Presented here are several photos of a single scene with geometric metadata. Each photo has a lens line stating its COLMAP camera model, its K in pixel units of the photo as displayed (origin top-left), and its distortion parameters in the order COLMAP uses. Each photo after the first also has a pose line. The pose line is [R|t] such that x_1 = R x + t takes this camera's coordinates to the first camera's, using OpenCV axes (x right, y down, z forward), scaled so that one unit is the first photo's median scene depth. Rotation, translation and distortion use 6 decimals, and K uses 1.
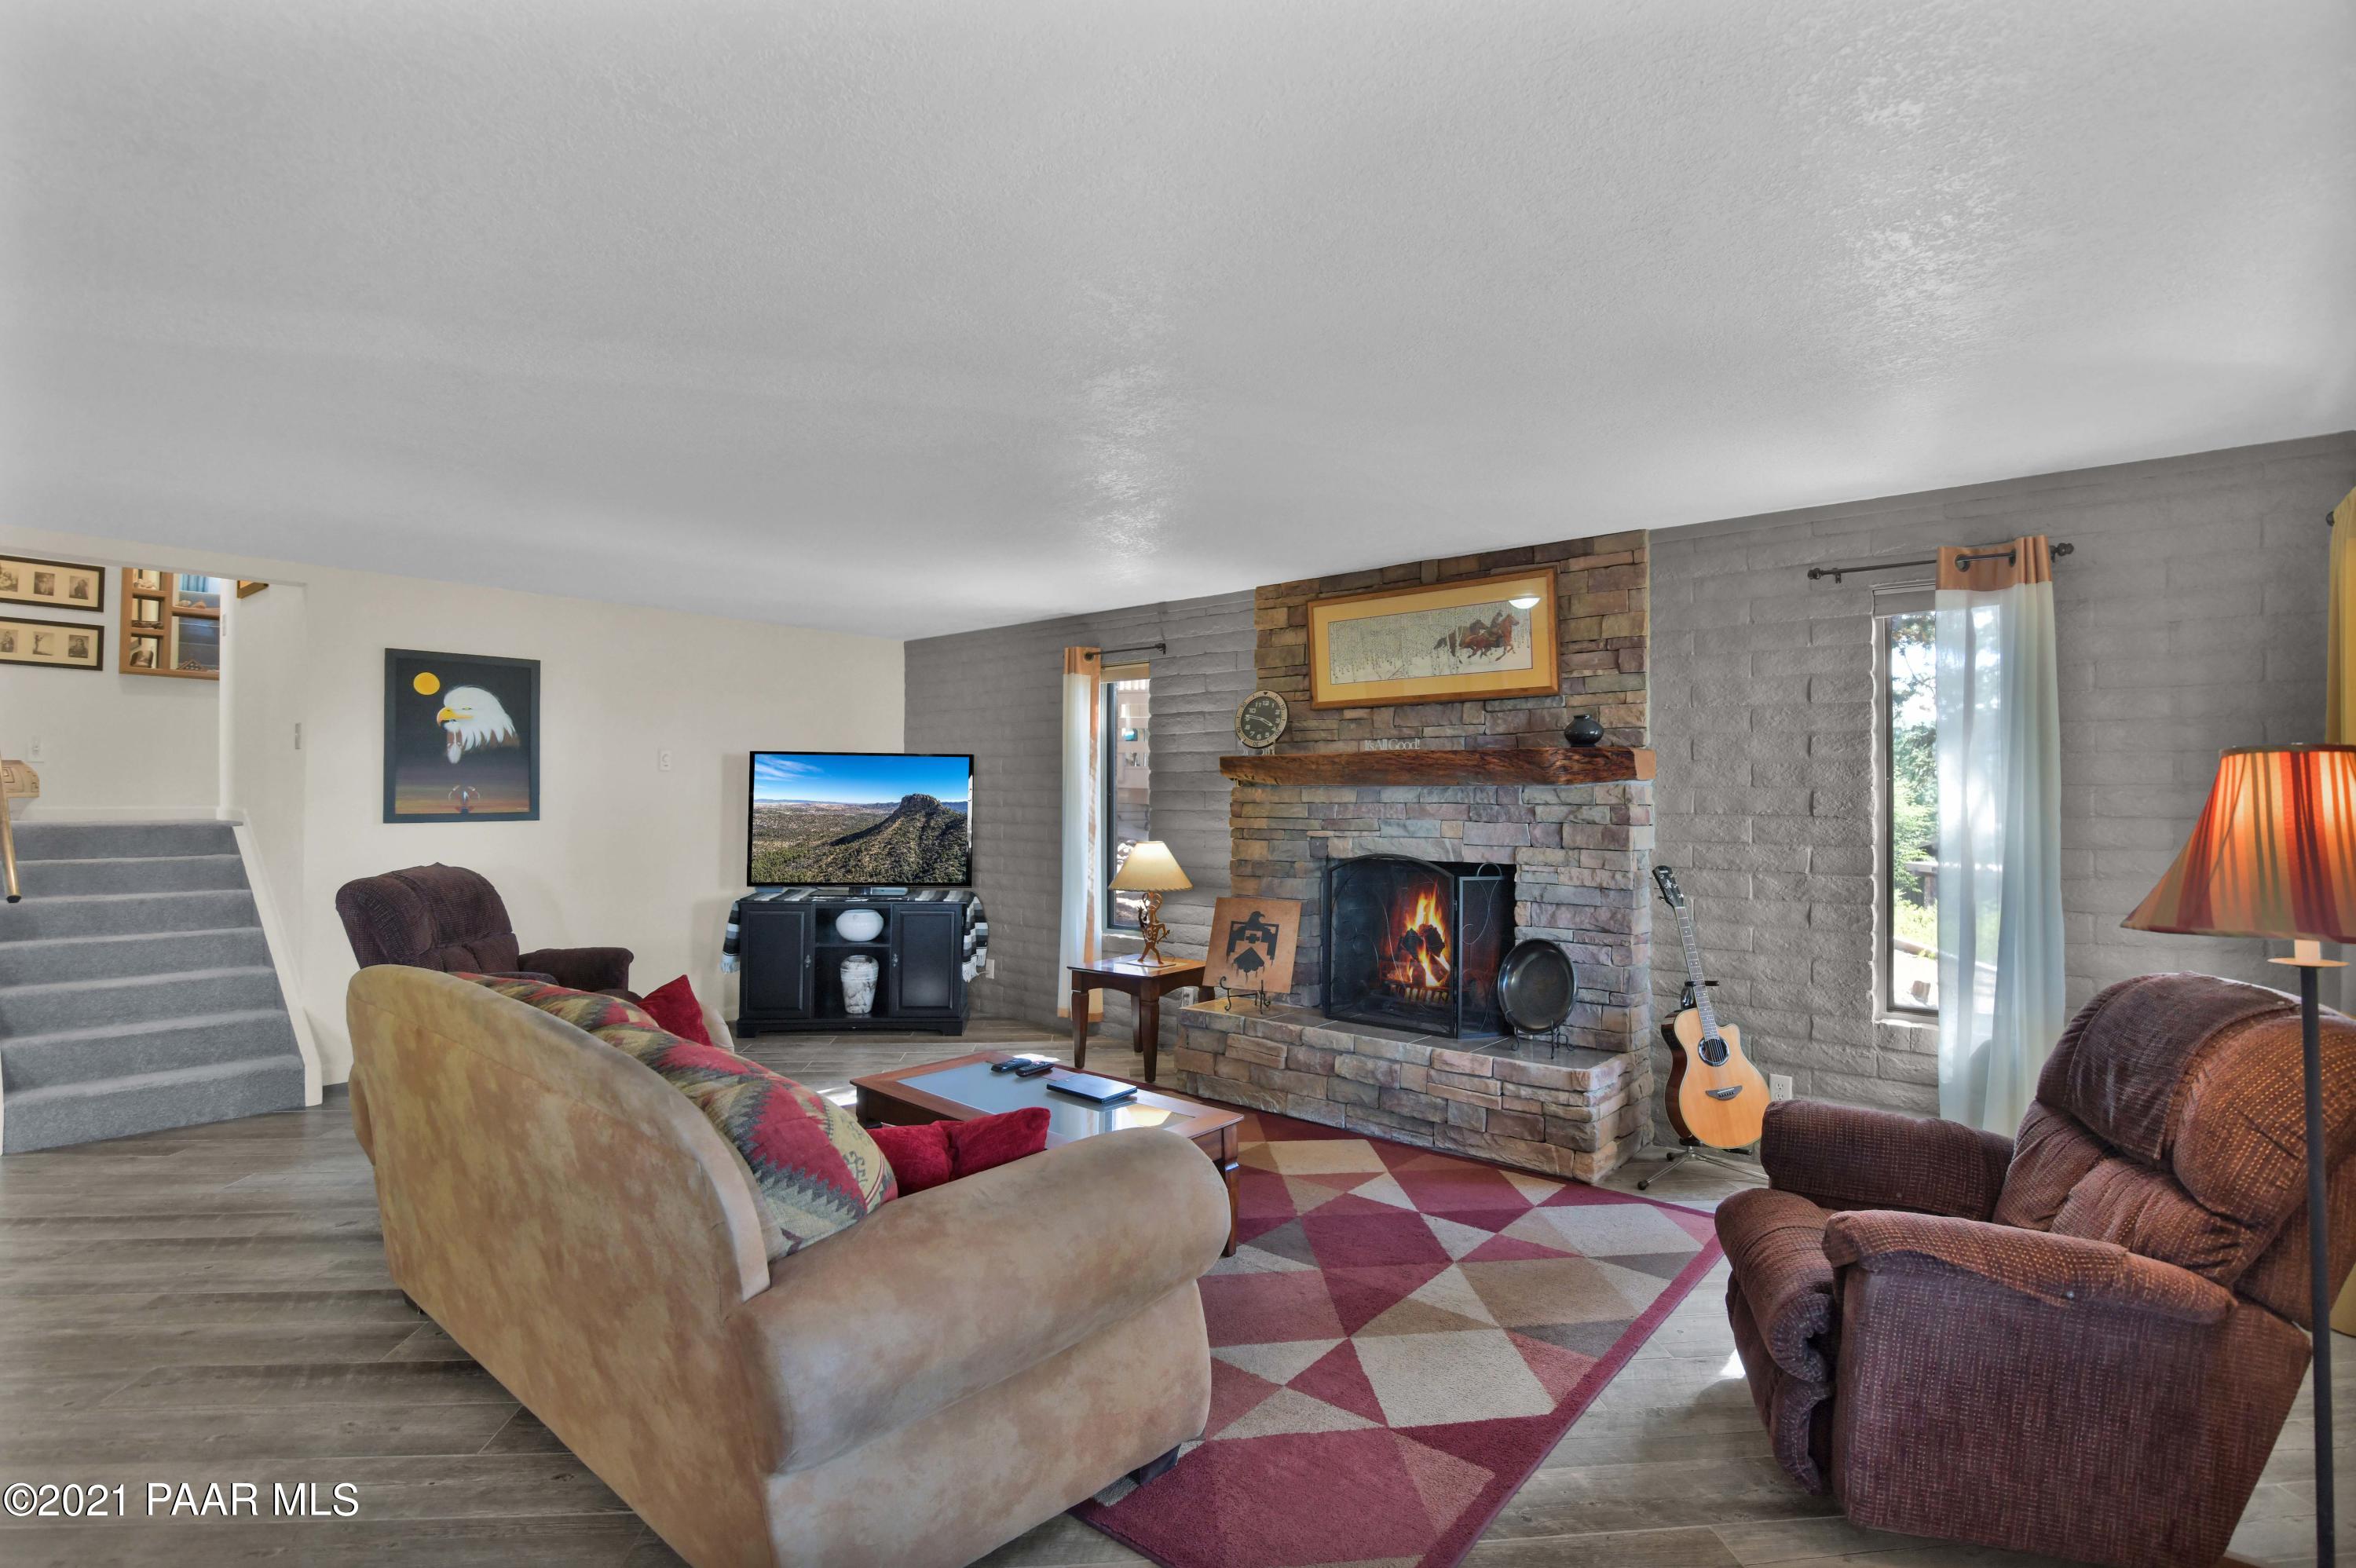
lens RADIAL K [[1096.2, 0, 1189.9], [0, 1096.2, 786.9], [0, 0, 1]] dist [-0.012925, -0.000766]
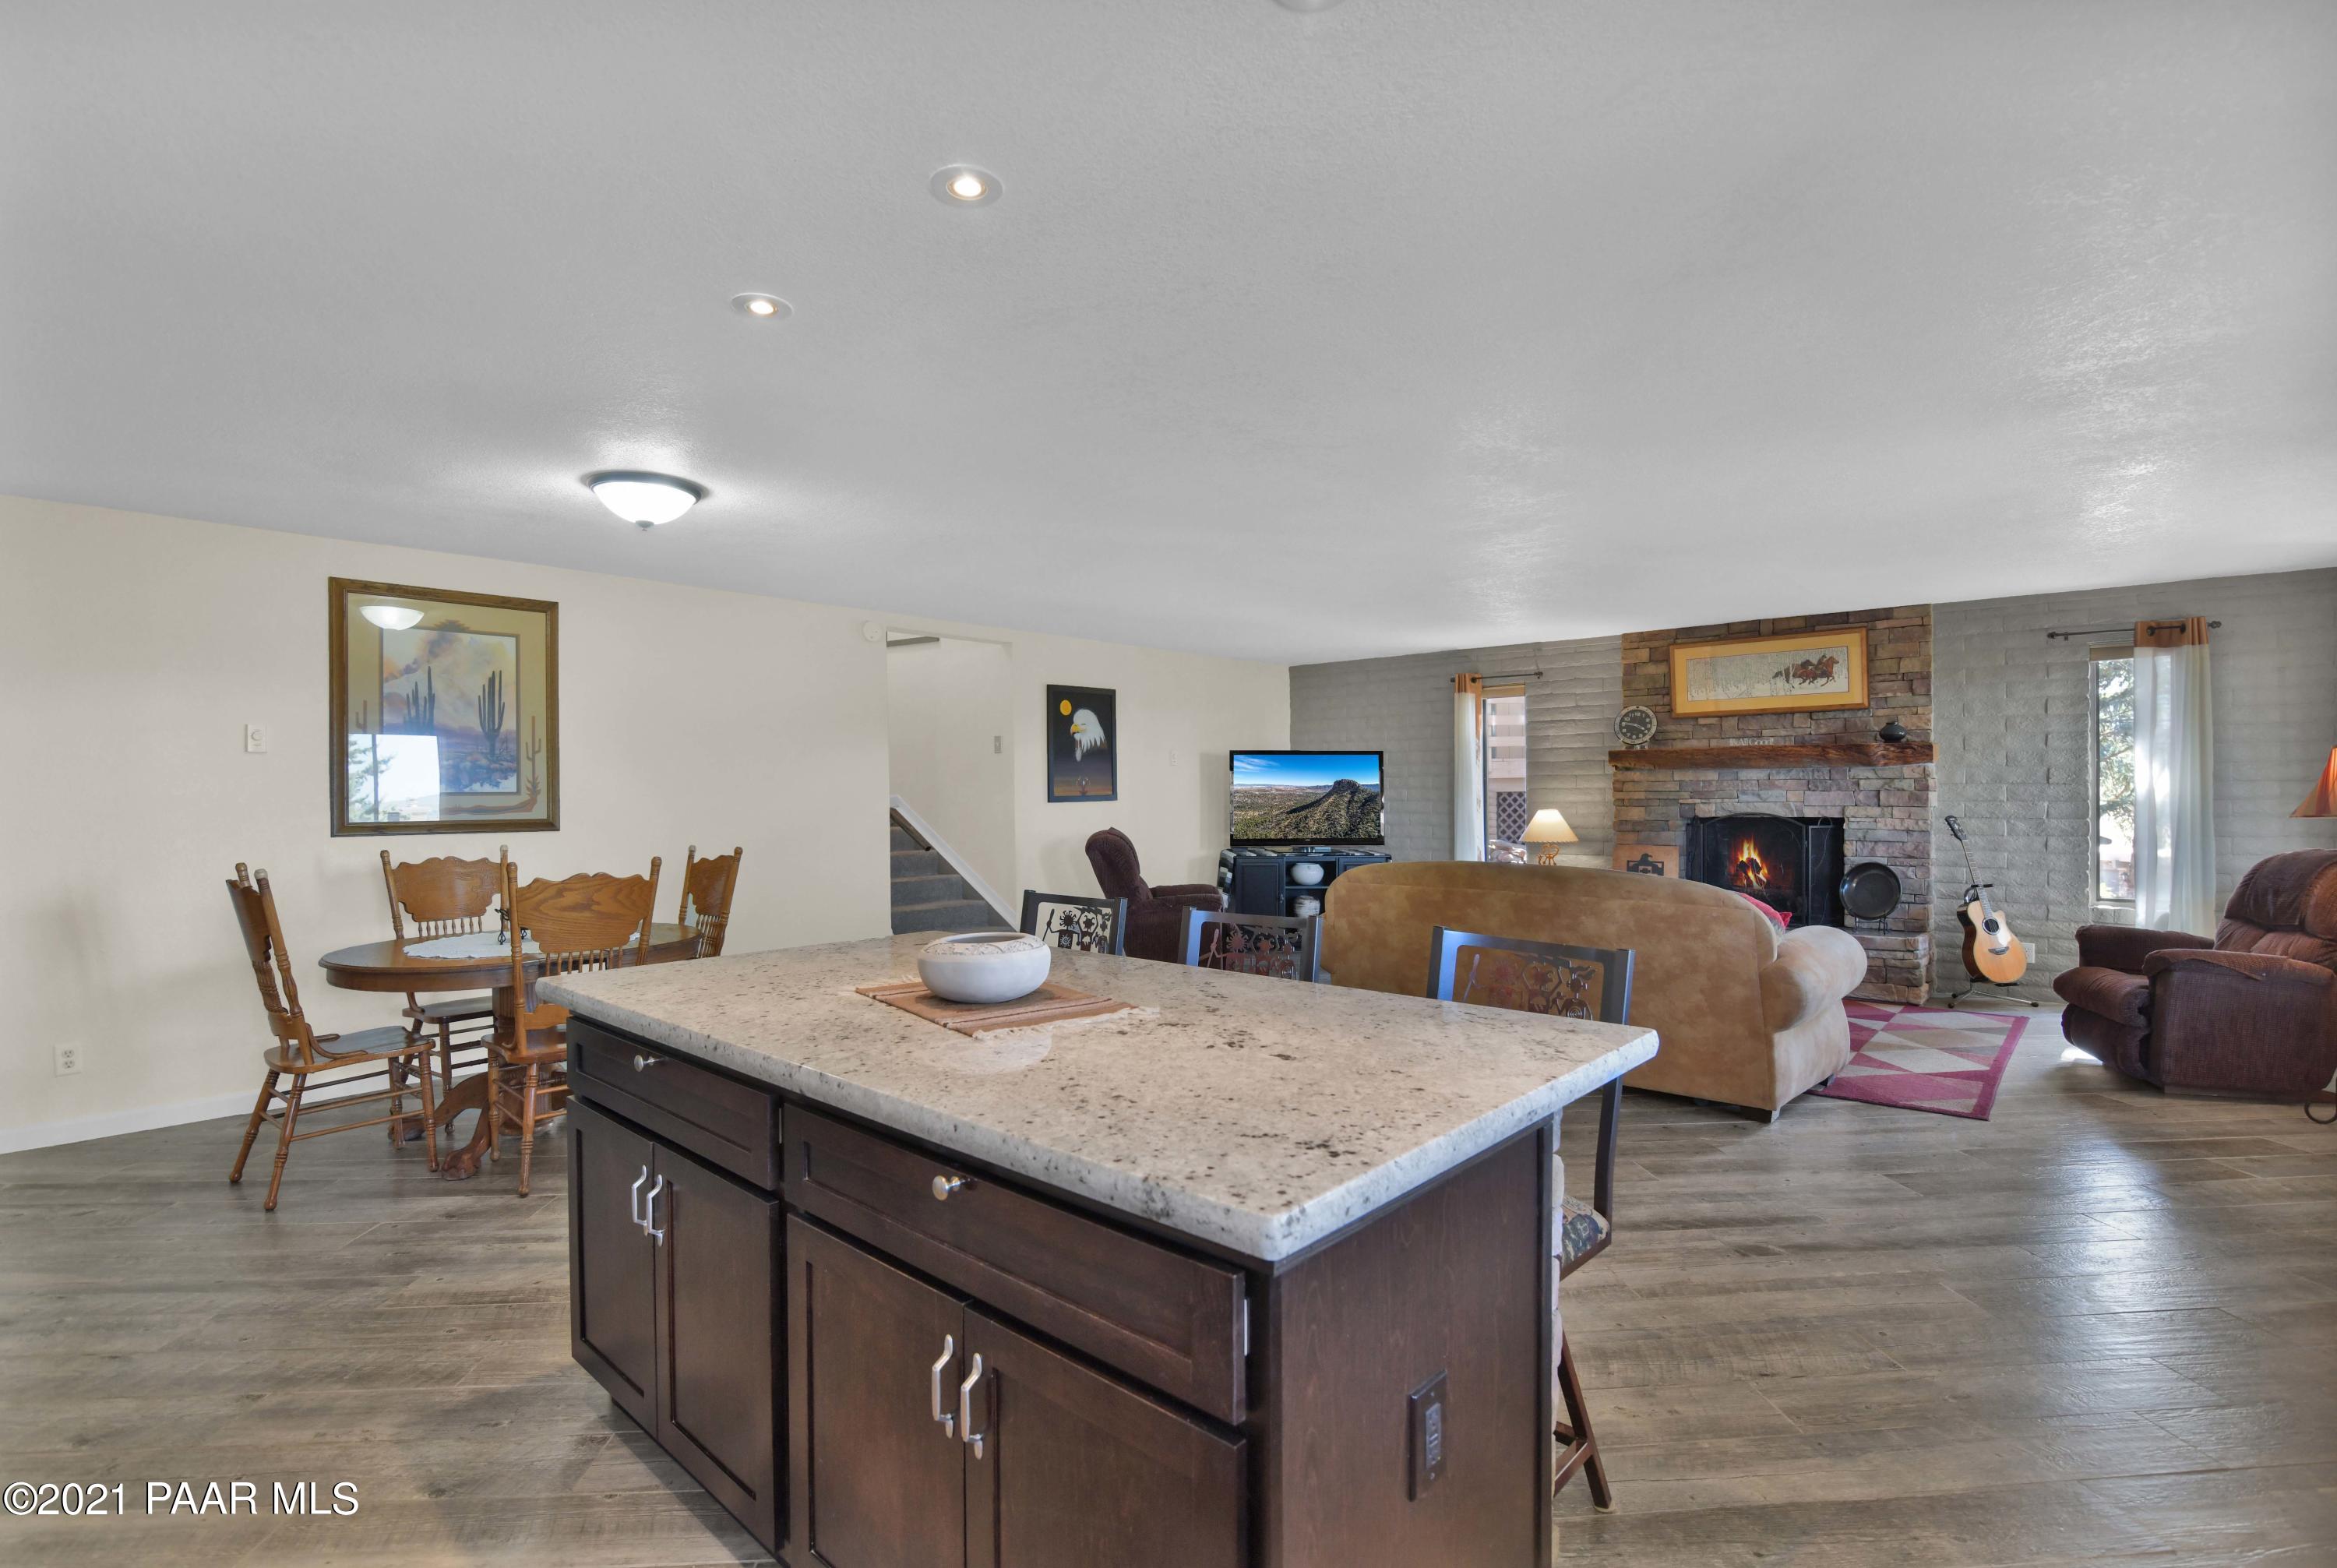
lens RADIAL K [[1087.4, 0, 1183.7], [0, 1087.4, 795.5], [0, 0, 1]] dist [-0.012925, -0.000766]
pose [[0.999679, -0.011454, -0.022597, -0.610486], [0.011824, 0.999797, 0.016322, 0.002895], [0.022405, -0.016584, 0.999611, -0.569610]]
